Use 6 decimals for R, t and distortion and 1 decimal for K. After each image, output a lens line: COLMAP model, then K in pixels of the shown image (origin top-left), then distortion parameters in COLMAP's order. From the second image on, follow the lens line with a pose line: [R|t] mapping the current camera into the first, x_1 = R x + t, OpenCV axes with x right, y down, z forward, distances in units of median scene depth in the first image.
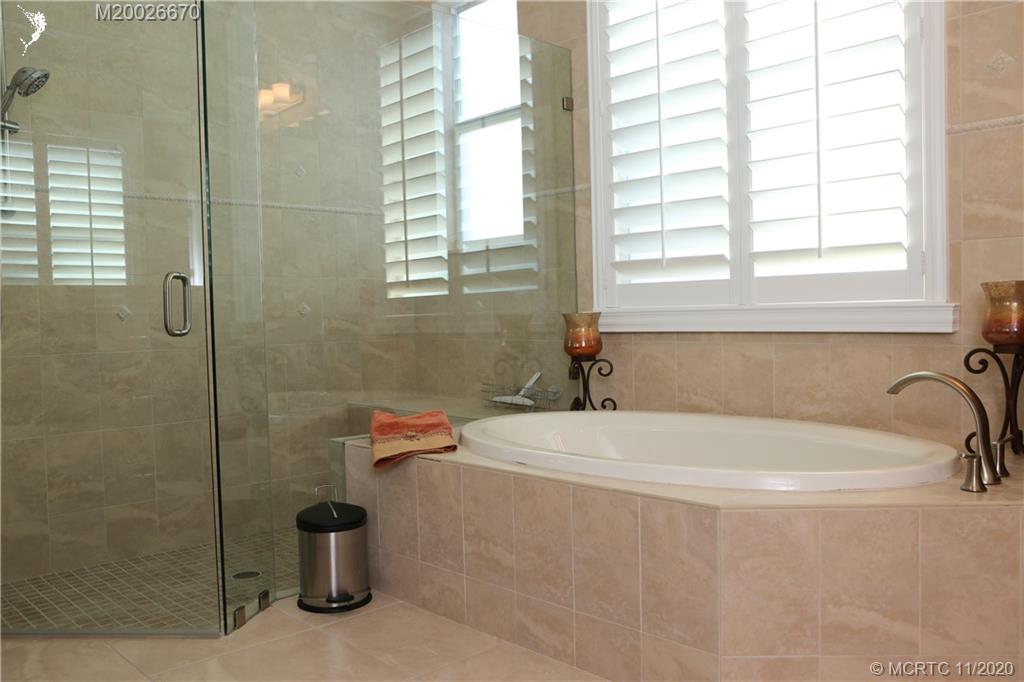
lens RADIAL K [[835.9, 0, 515.0], [0, 835.9, 345.4], [0, 0, 1]] dist [-0.098764, 0.113130]
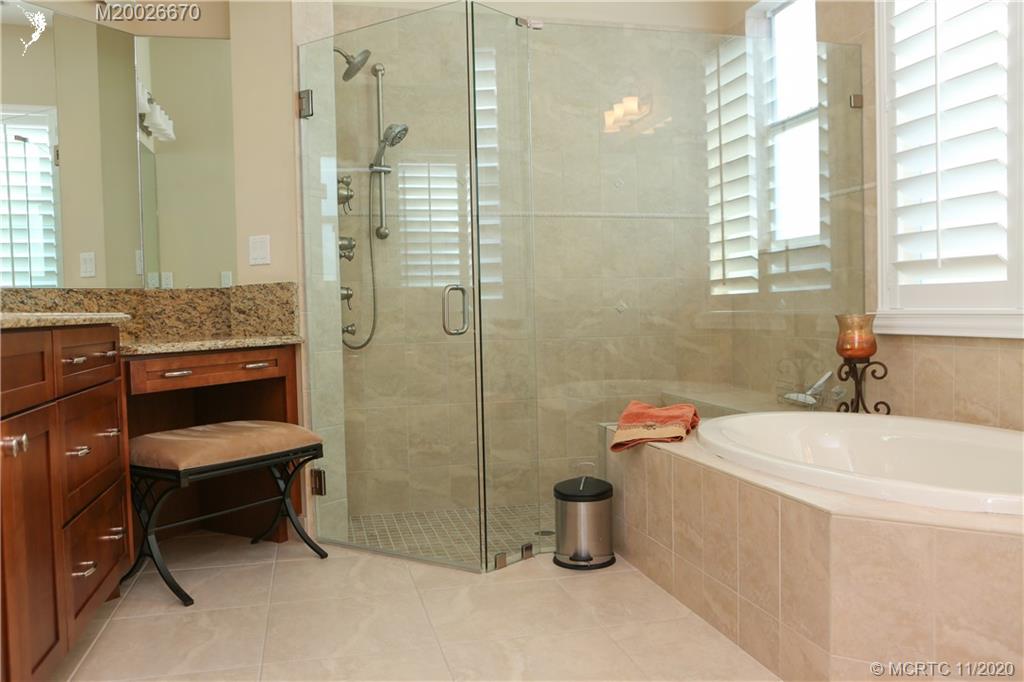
lens RADIAL K [[835.9, 0, 515.0], [0, 835.9, 345.4], [0, 0, 1]] dist [-0.098764, 0.113130]
pose [[0.867874, 0.026814, -0.496059, 0.221876], [-0.017423, 0.999571, 0.023549, -0.018688], [0.496478, -0.011795, 0.867969, -0.057021]]
